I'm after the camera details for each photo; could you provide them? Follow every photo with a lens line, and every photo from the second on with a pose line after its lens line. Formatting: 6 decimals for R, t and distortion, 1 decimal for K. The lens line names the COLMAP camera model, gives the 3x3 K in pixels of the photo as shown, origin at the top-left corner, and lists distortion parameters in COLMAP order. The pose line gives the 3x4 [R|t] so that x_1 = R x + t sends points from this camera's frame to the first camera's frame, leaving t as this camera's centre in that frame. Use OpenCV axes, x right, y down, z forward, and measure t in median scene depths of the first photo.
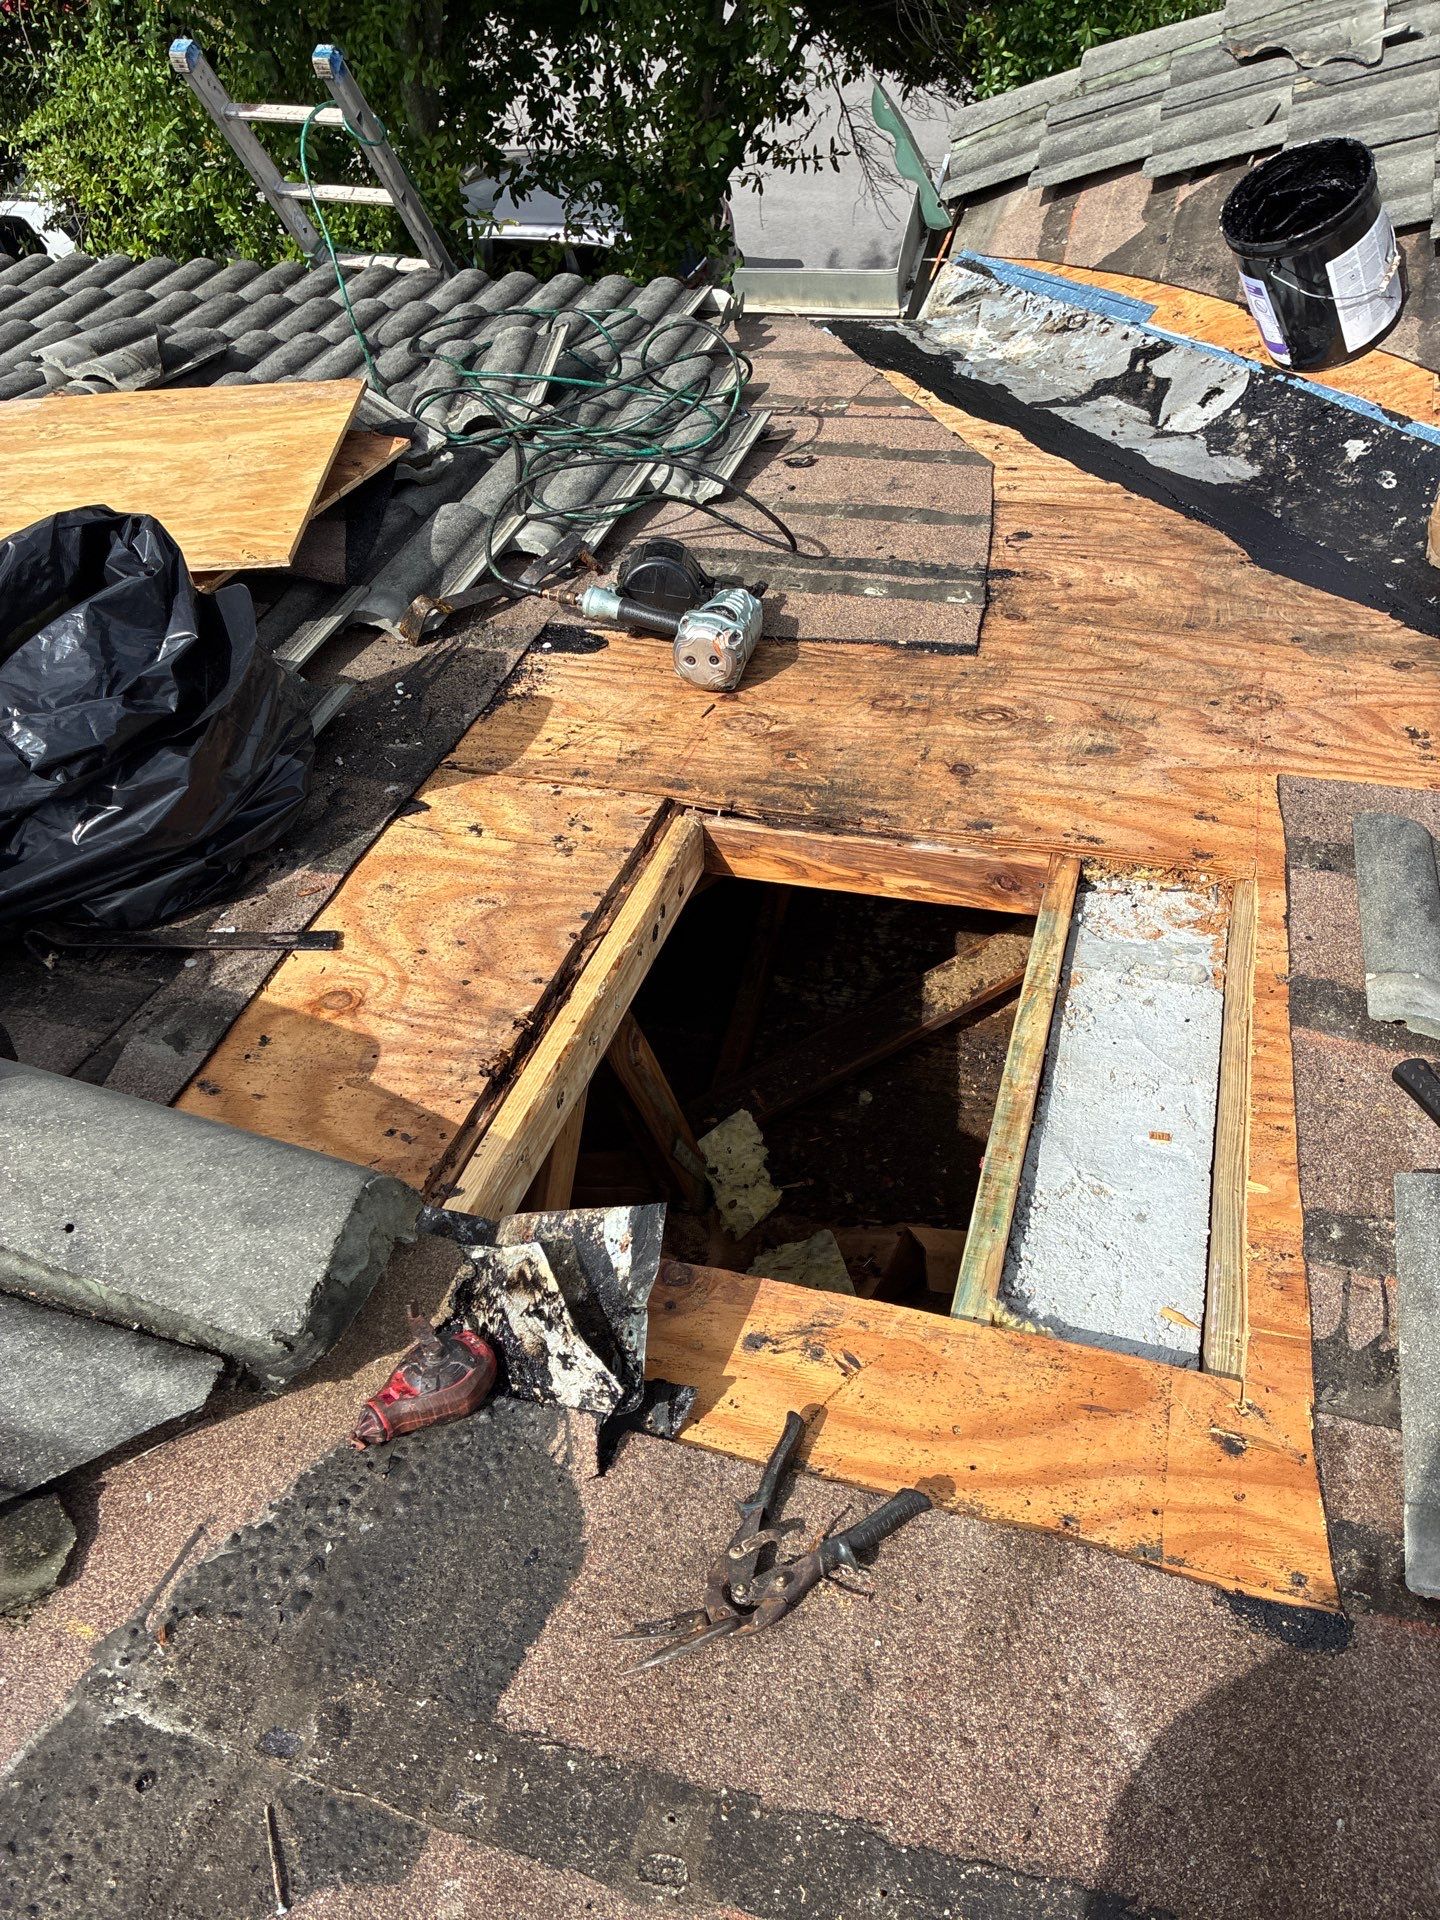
lens RADIAL K [[1435.9, 0, 744.7], [0, 1435.9, 956.9], [0, 0, 1]] dist [0.038173, -0.048827]
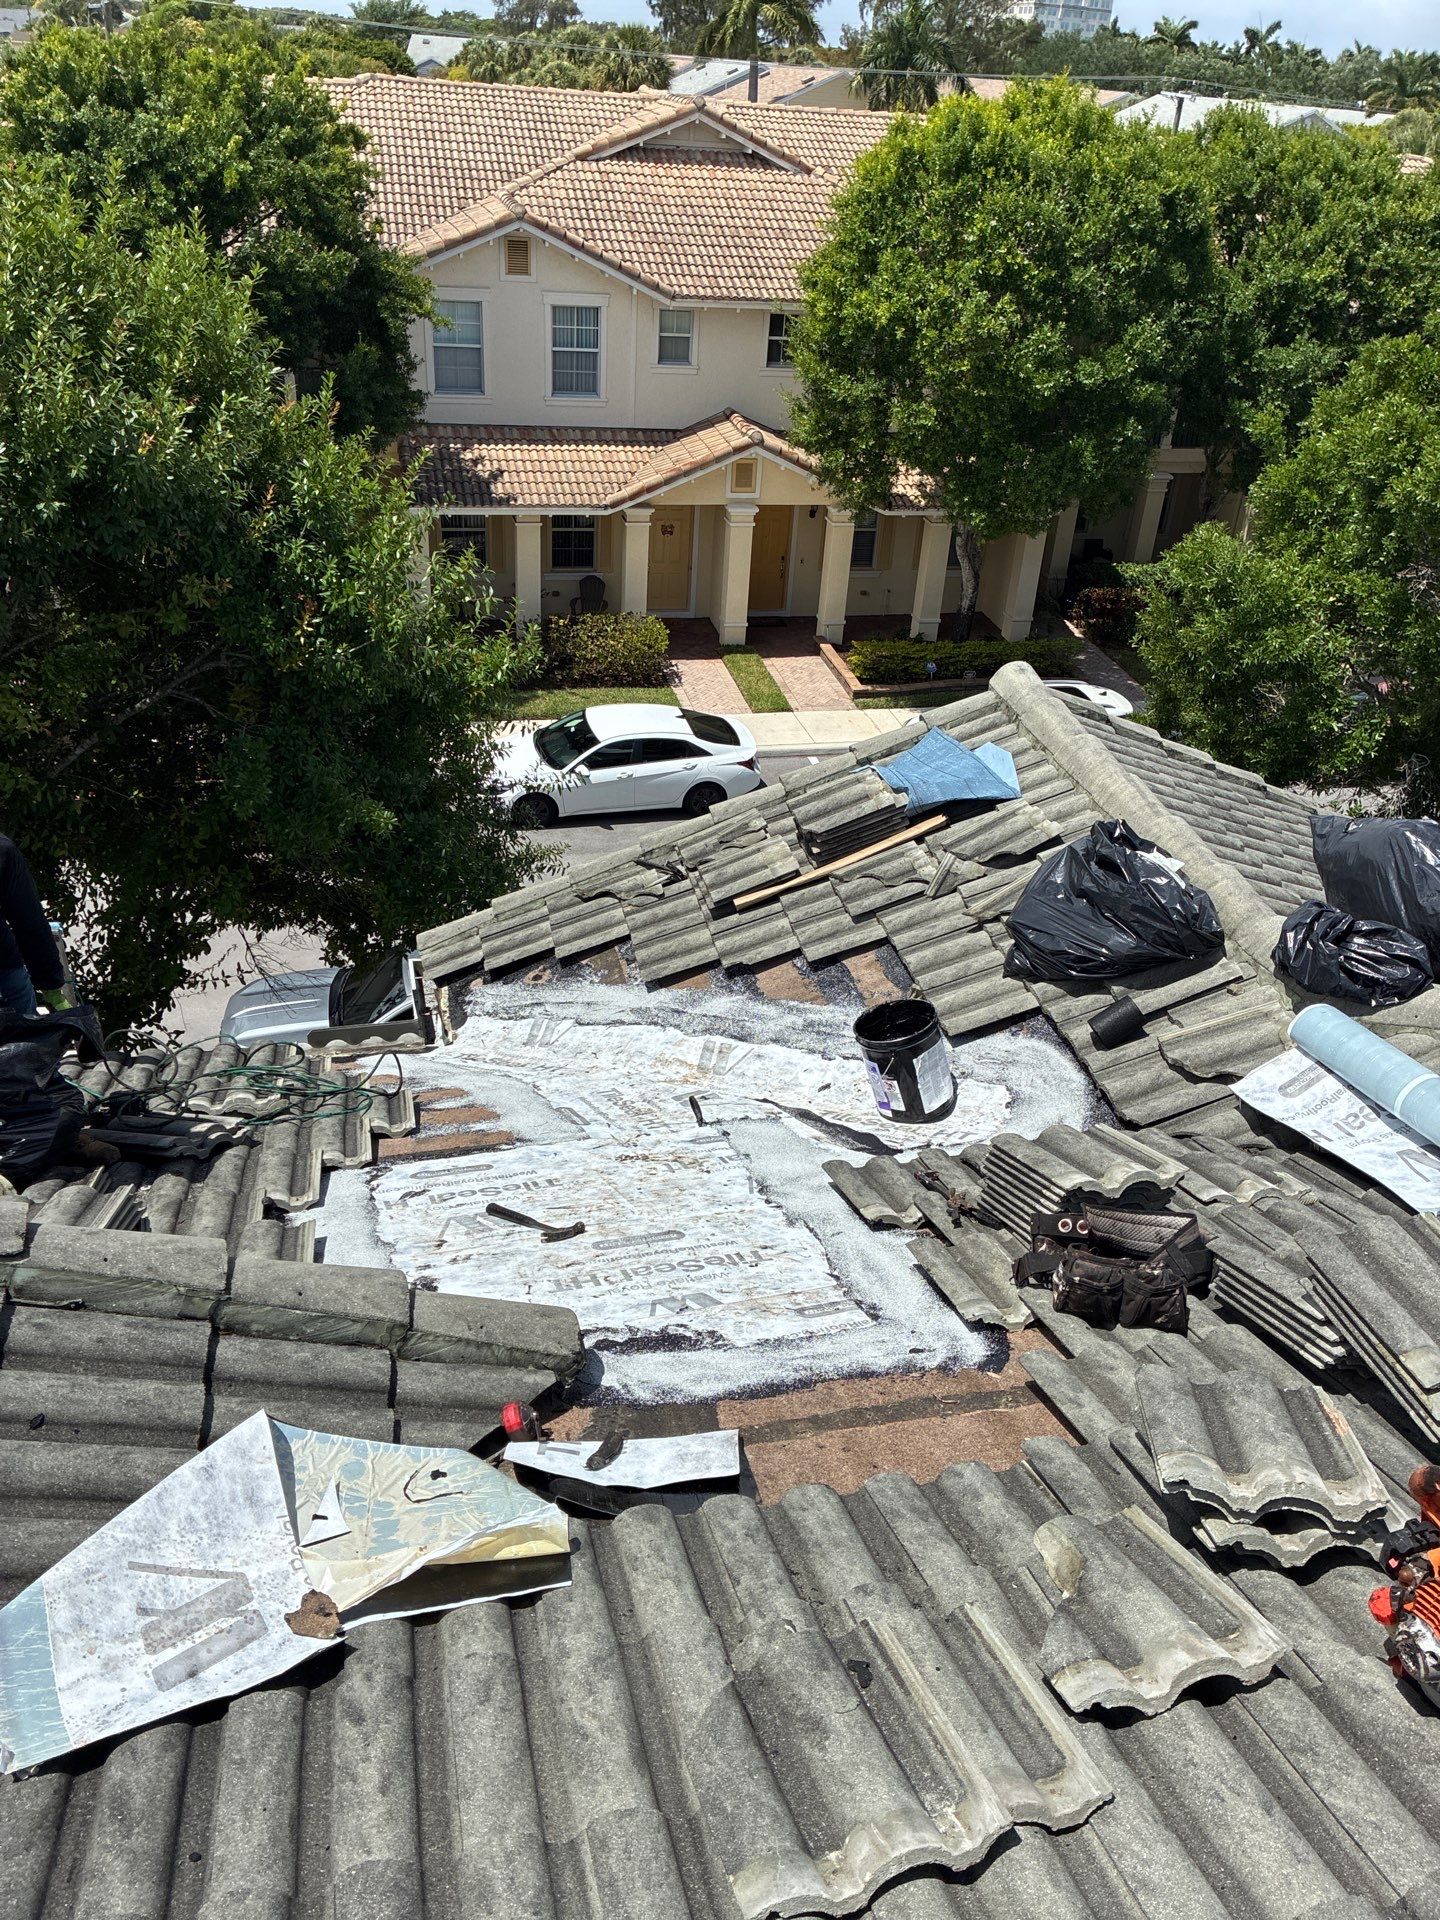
lens RADIAL K [[1435.9, 0, 744.7], [0, 1435.9, 956.9], [0, 0, 1]] dist [0.038173, -0.048827]
pose [[0.857693, -0.072179, 0.509071, -0.699860], [0.314876, 0.856451, -0.409077, 0.431581], [-0.406468, 0.511157, 0.757300, -0.728795]]
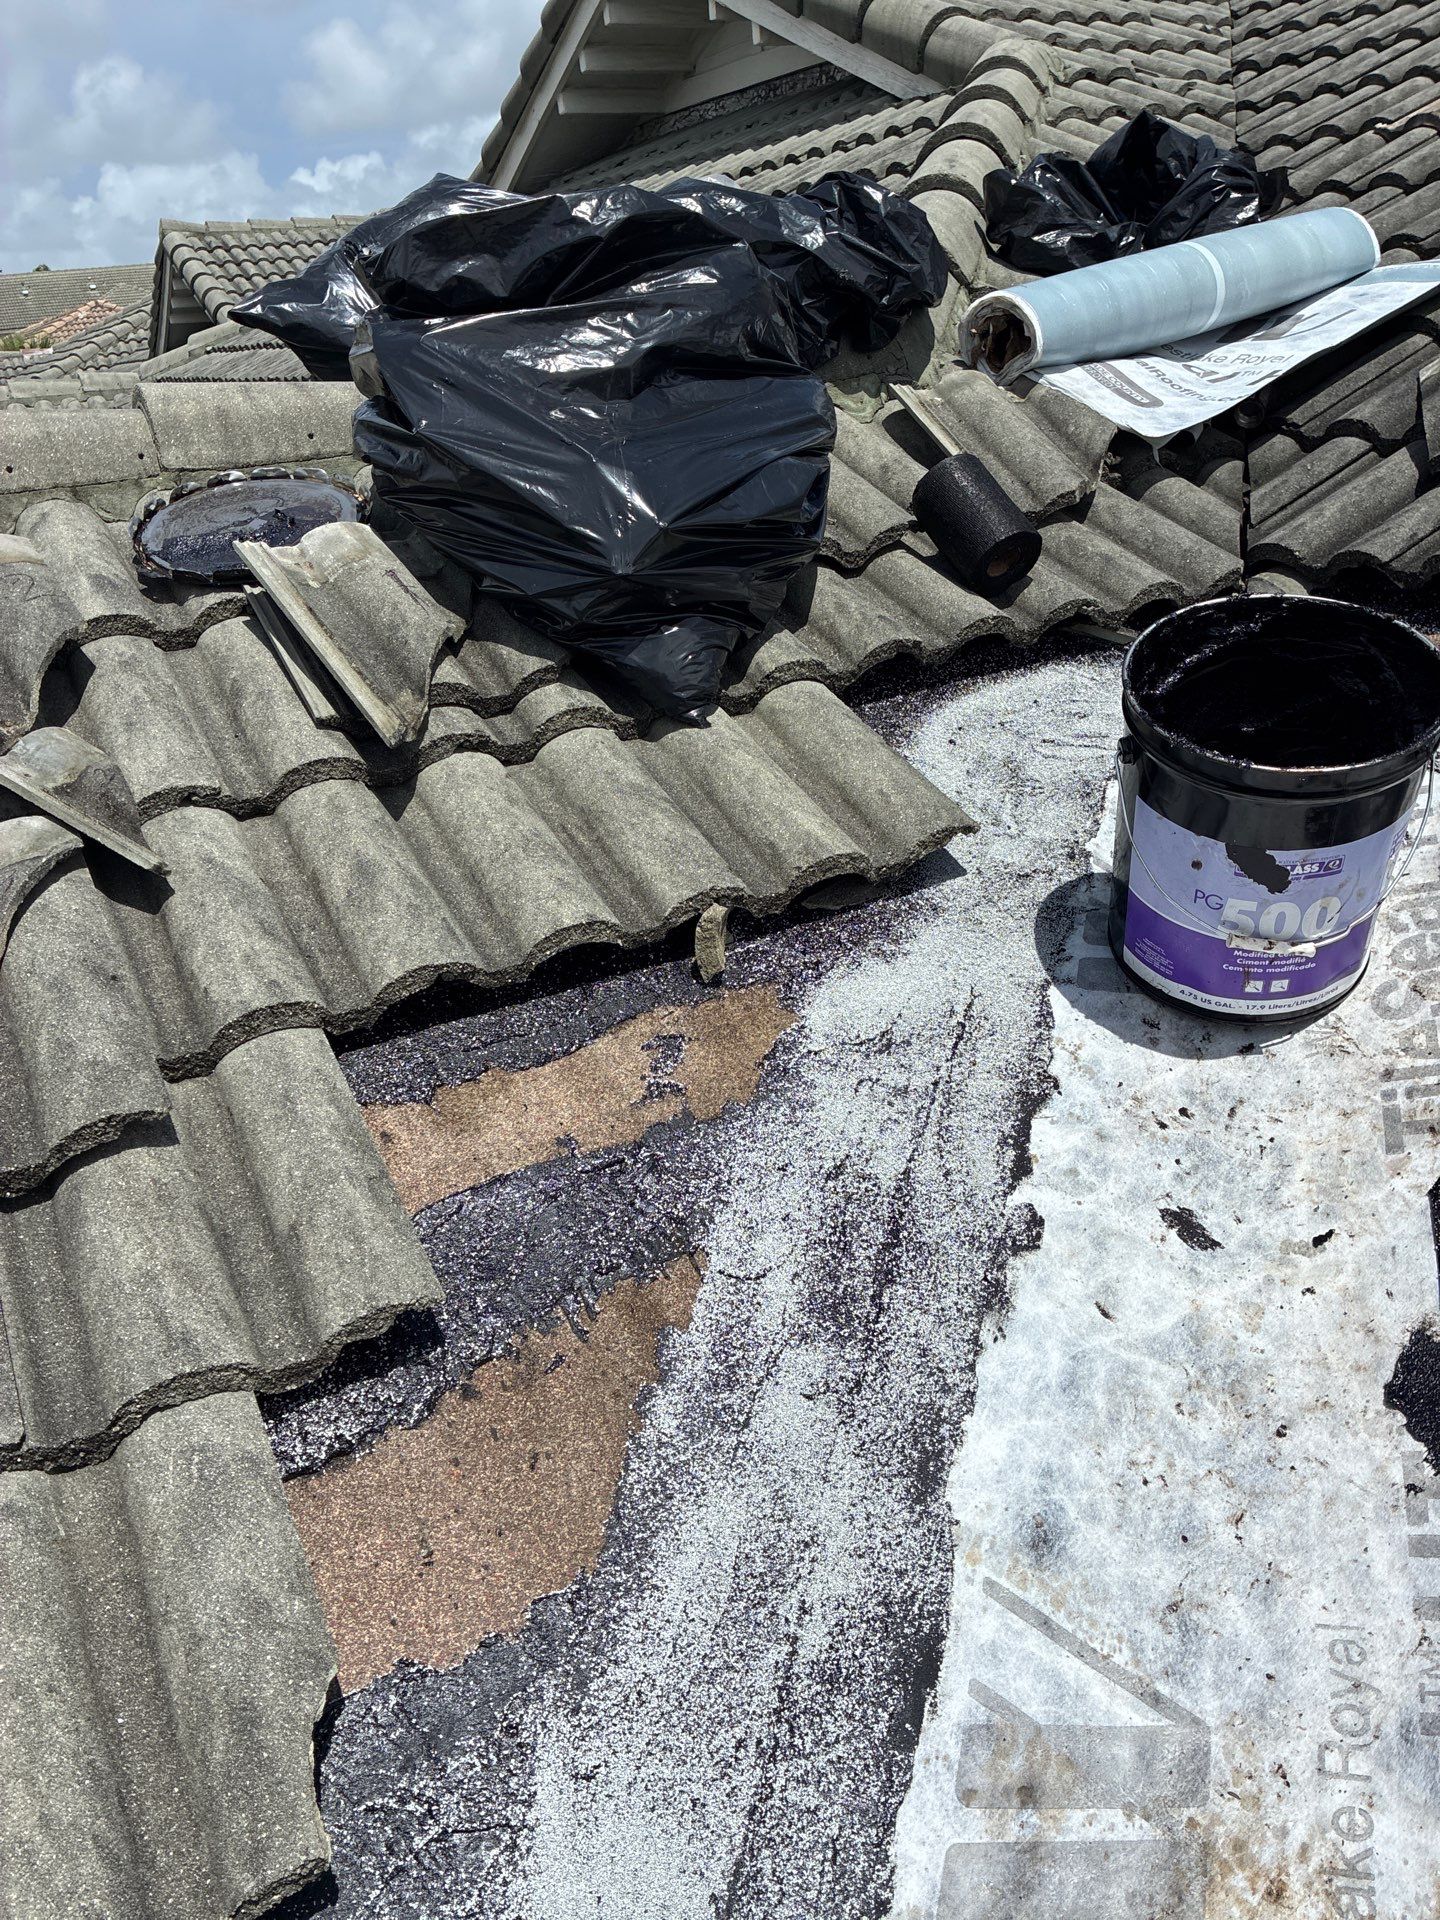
lens RADIAL K [[1494.7, 0, 724.0], [0, 1494.7, 932.0], [0, 0, 1]] dist [0.063790, -0.078350]
pose [[-0.668029, -0.090825, 0.738572, 0.296509], [0.715589, 0.193863, 0.671081, -0.895081], [-0.204133, 0.976815, -0.064512, 1.097132]]
